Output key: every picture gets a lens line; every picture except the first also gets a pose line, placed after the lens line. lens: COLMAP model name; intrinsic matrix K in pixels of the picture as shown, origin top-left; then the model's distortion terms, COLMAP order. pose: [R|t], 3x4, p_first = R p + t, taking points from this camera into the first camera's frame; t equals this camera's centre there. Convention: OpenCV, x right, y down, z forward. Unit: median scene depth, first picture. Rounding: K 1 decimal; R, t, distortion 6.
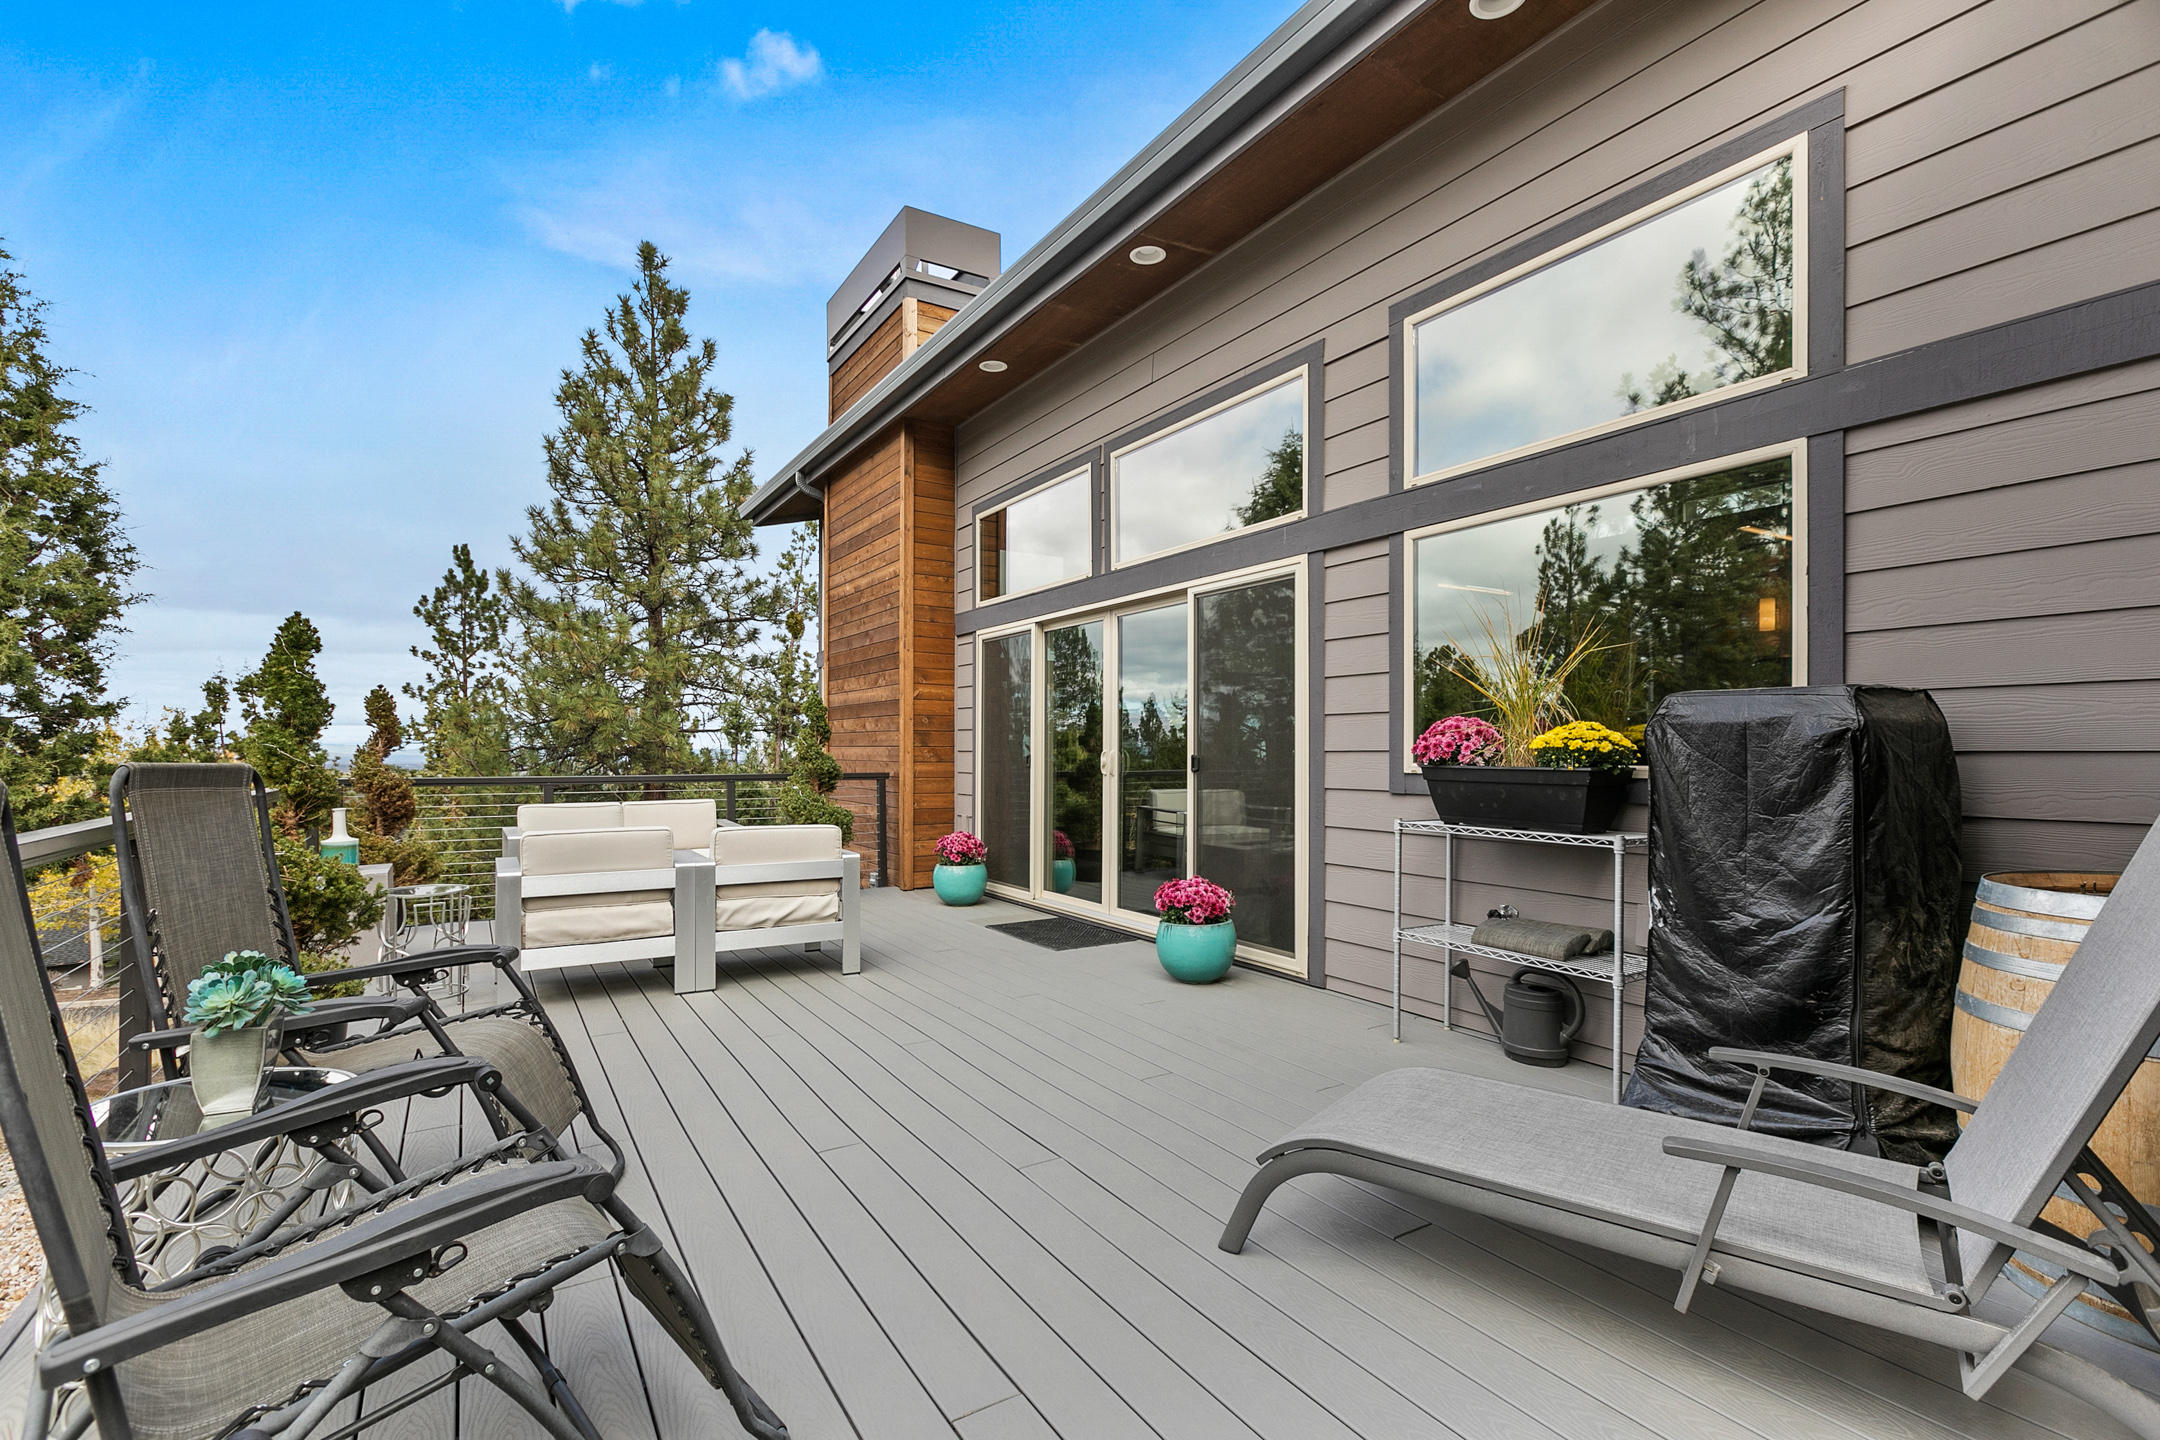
lens RADIAL K [[966.1, 0, 1077.5], [0, 966.1, 739.7], [0, 0, 1]] dist [-0.000631, 0.000052]
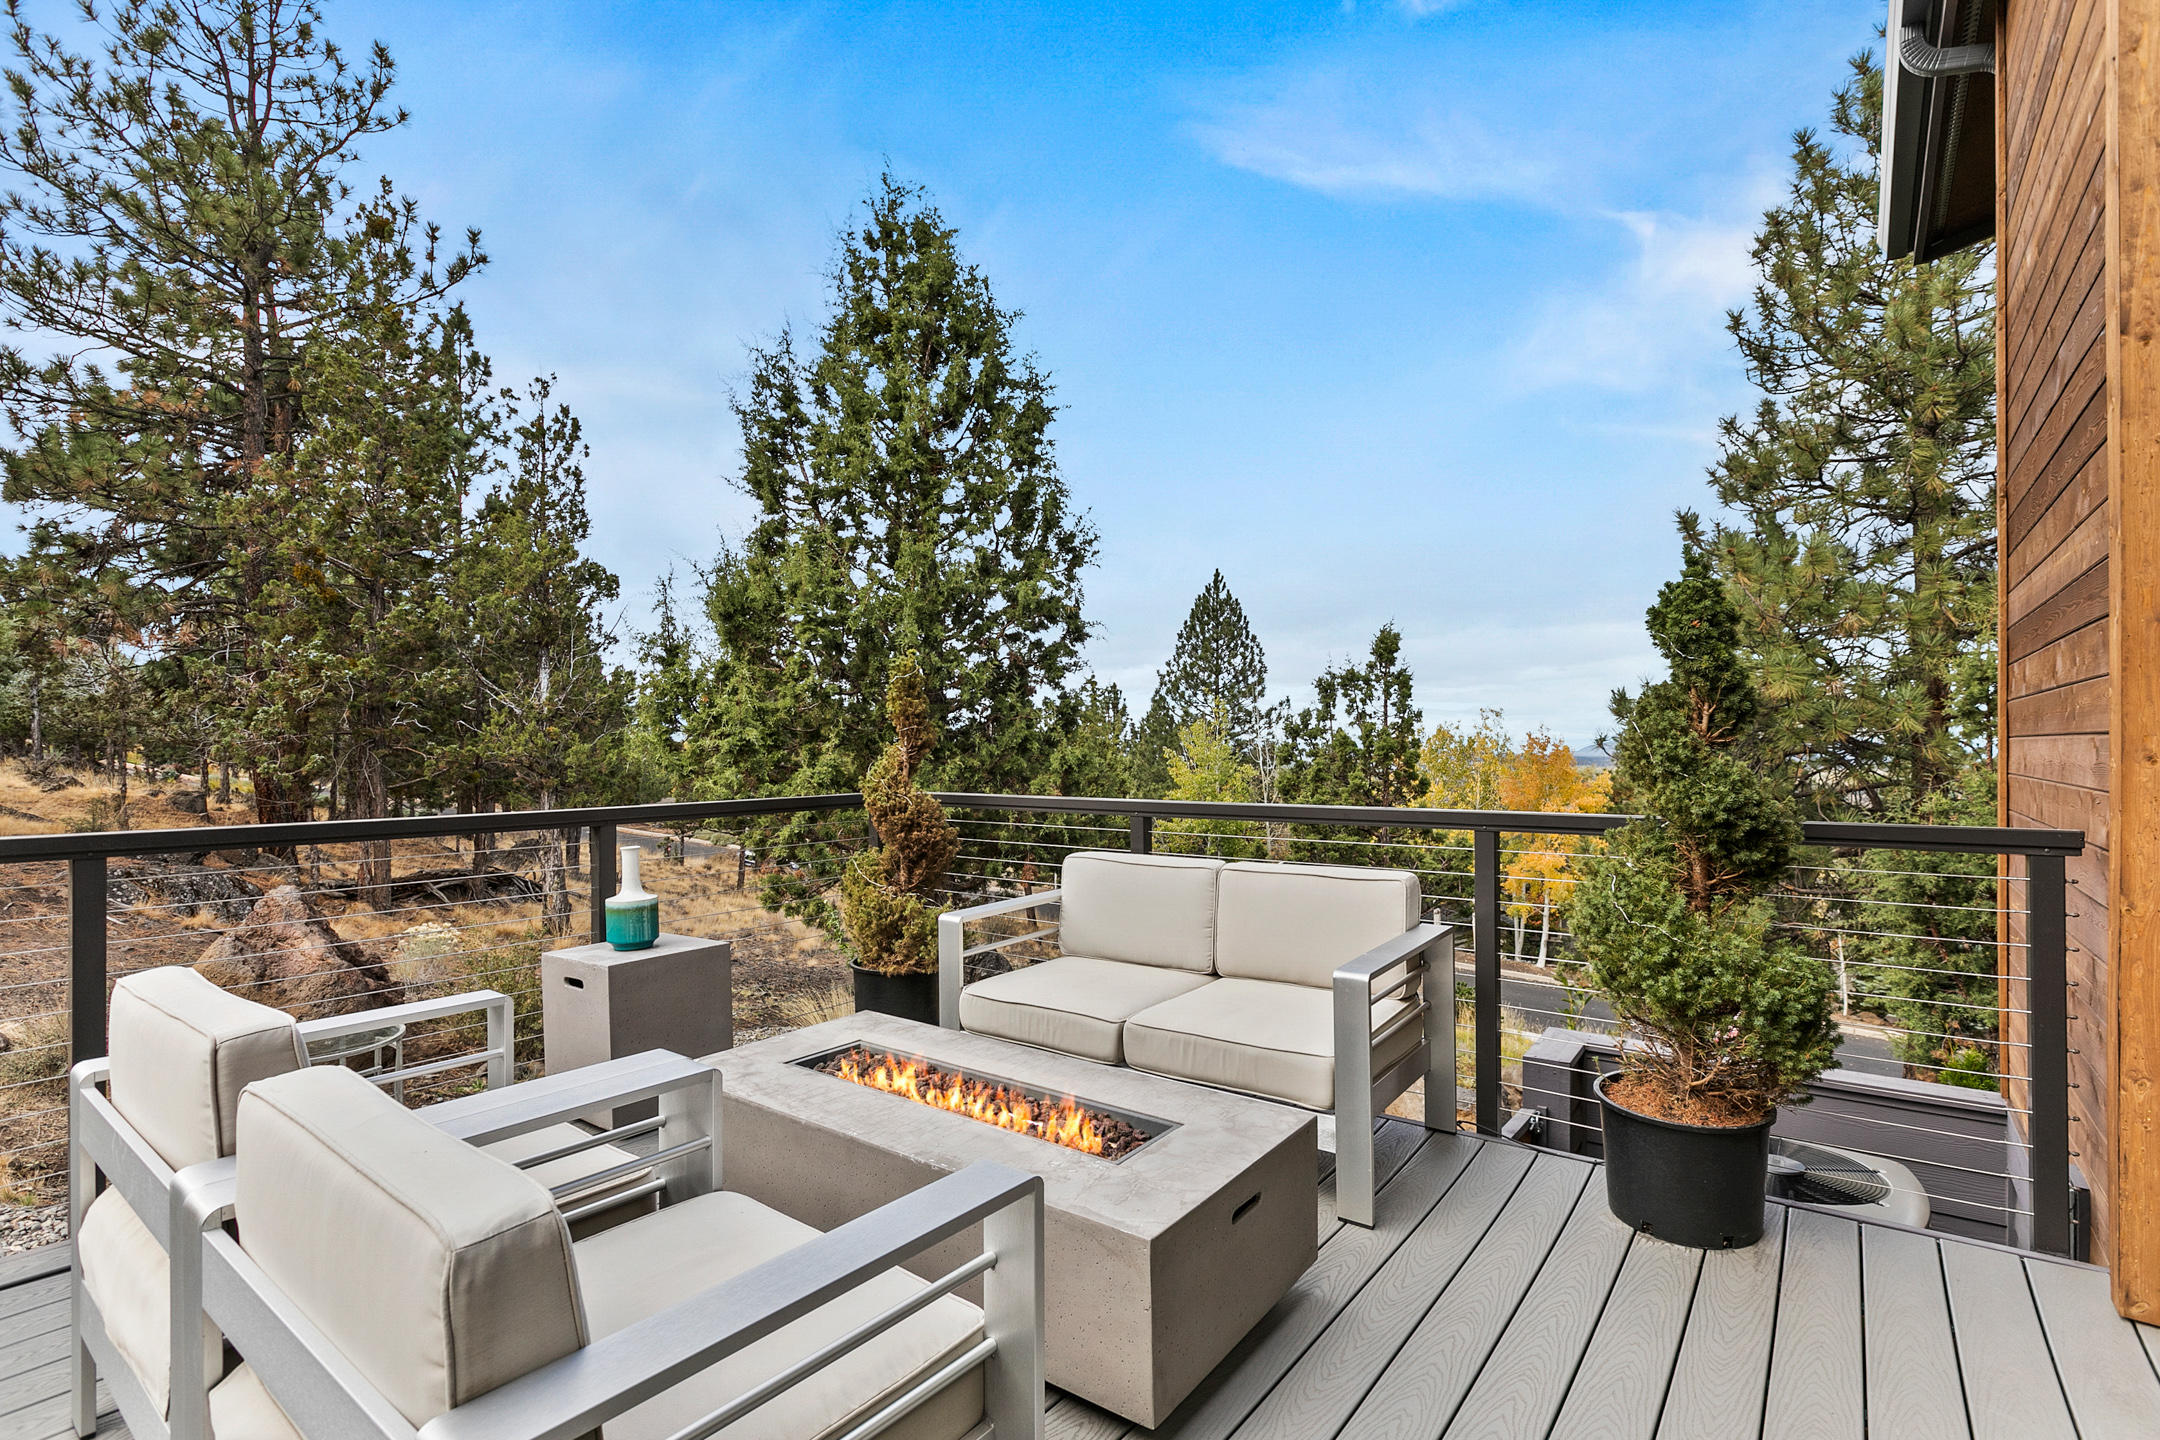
lens RADIAL K [[1016.9, 0, 1080.3], [0, 1016.9, 746.7], [0, 0, 1]] dist [-0.002741, -0.000499]
pose [[0.354174, -0.002096, -0.935177, -0.020892], [0.012867, 0.999914, 0.002632, 0.003997], [0.935091, -0.012965, 0.354171, 0.421236]]
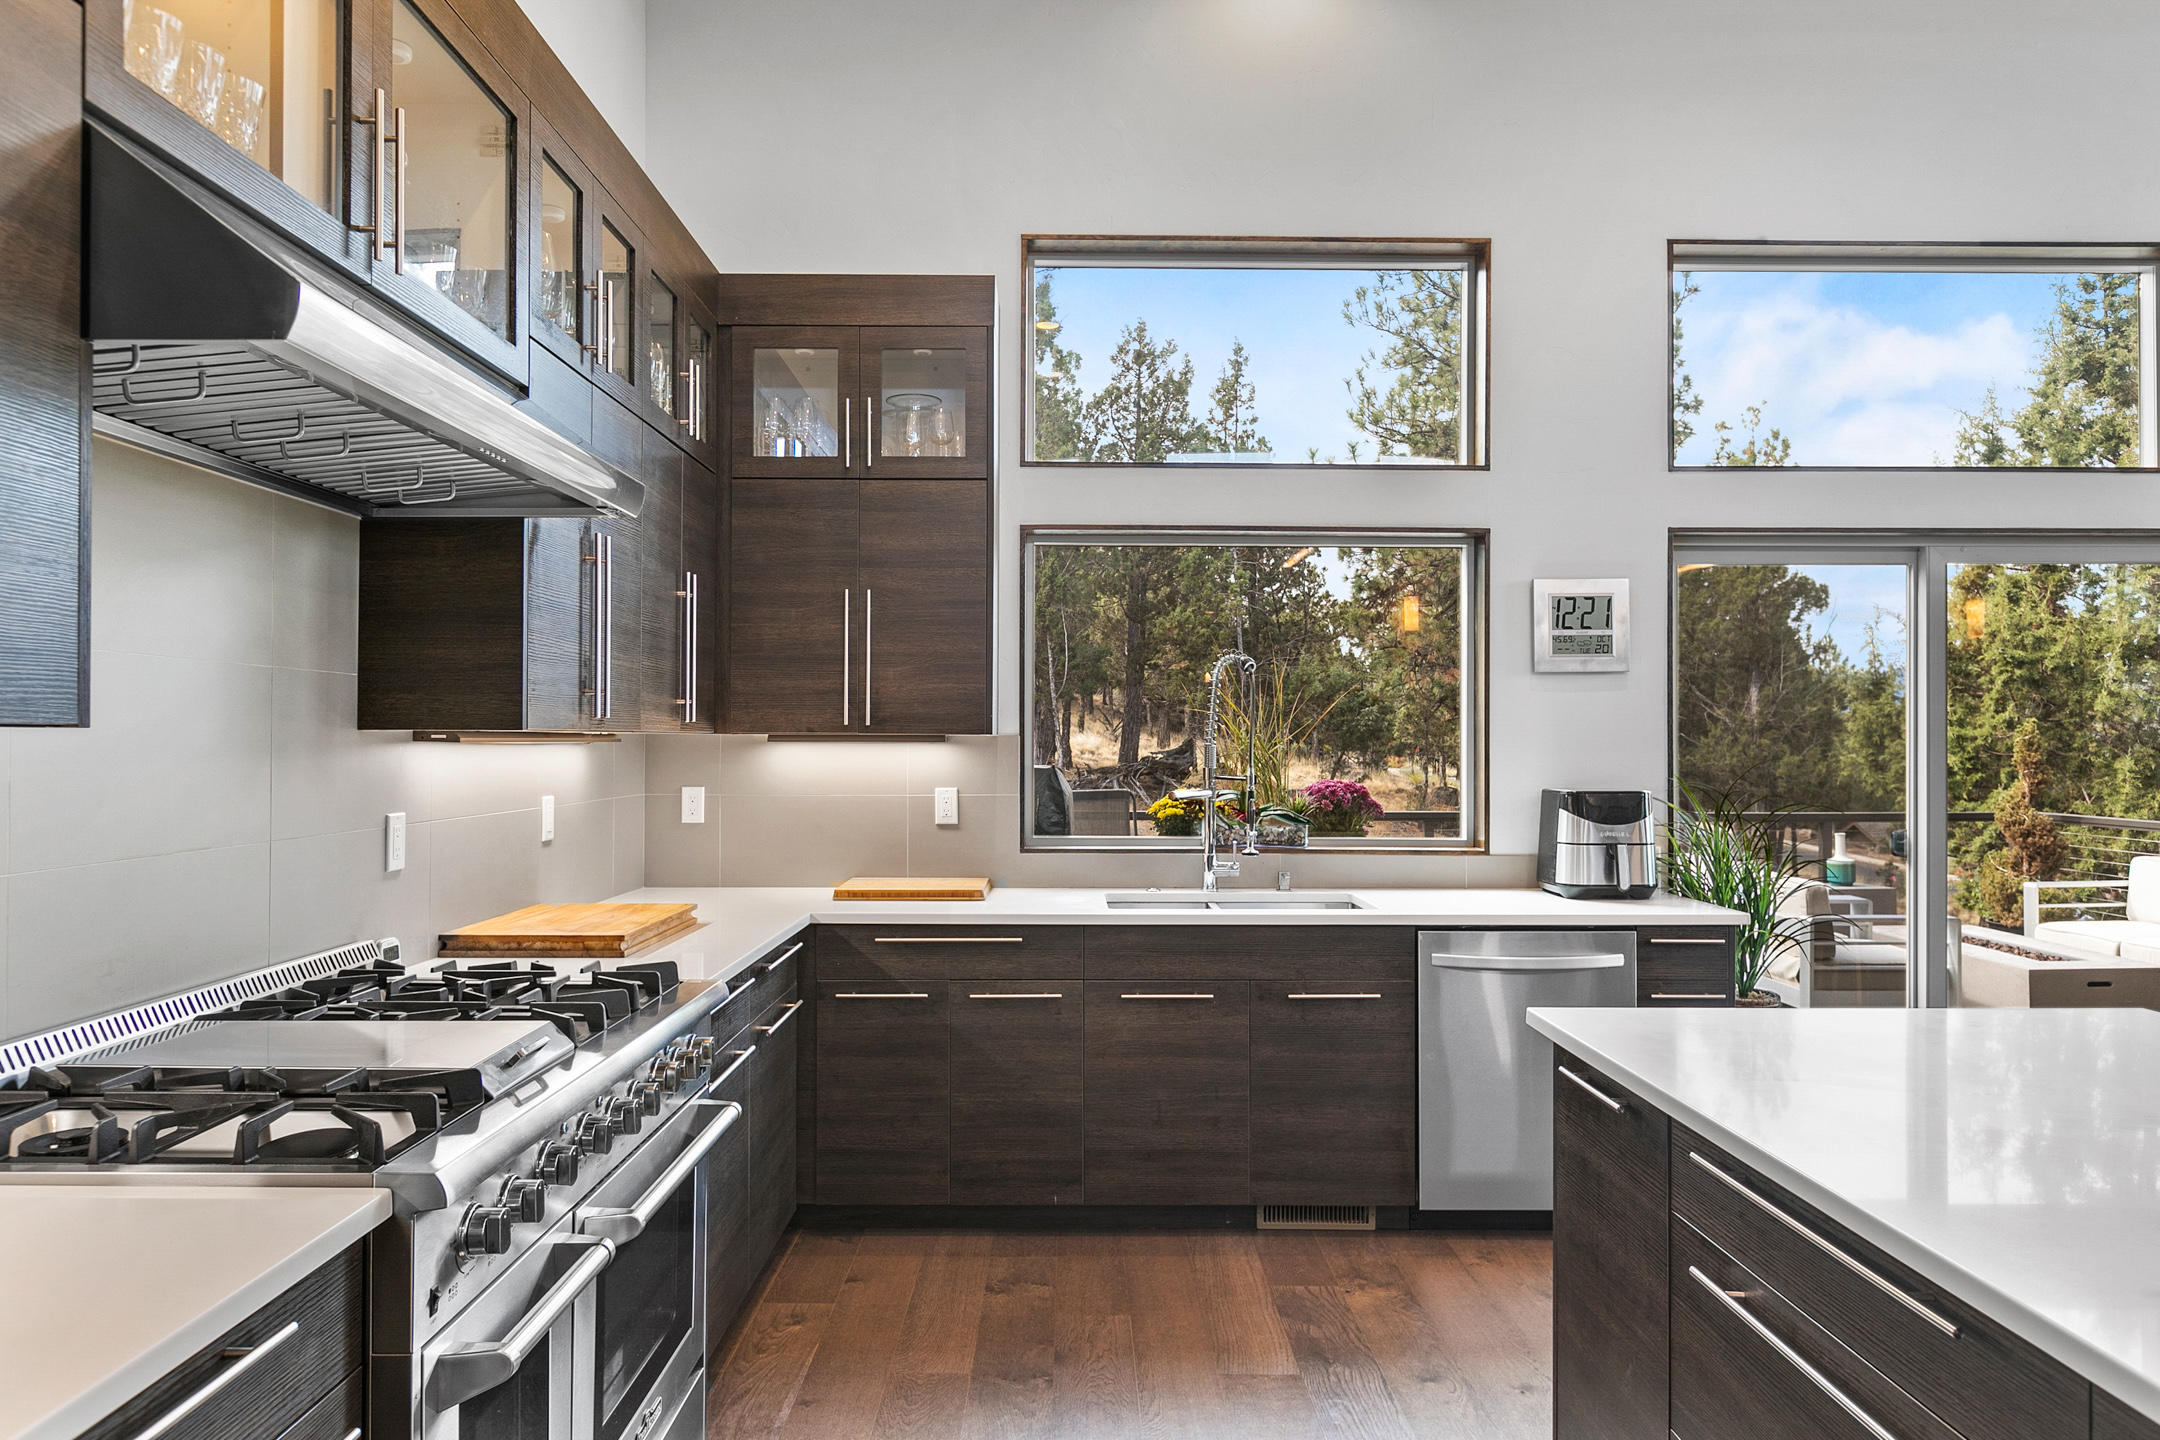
lens RADIAL K [[1403.3, 0, 1080.0], [0, 1403.3, 720.0], [0, 0, 1]] dist [0.009367, 0.002249]
pose [[-0.522553, -0.013887, -0.852494, 0.488638], [0.002760, 0.999835, -0.017978, -0.015577], [0.852602, -0.011747, -0.522428, 0.449099]]
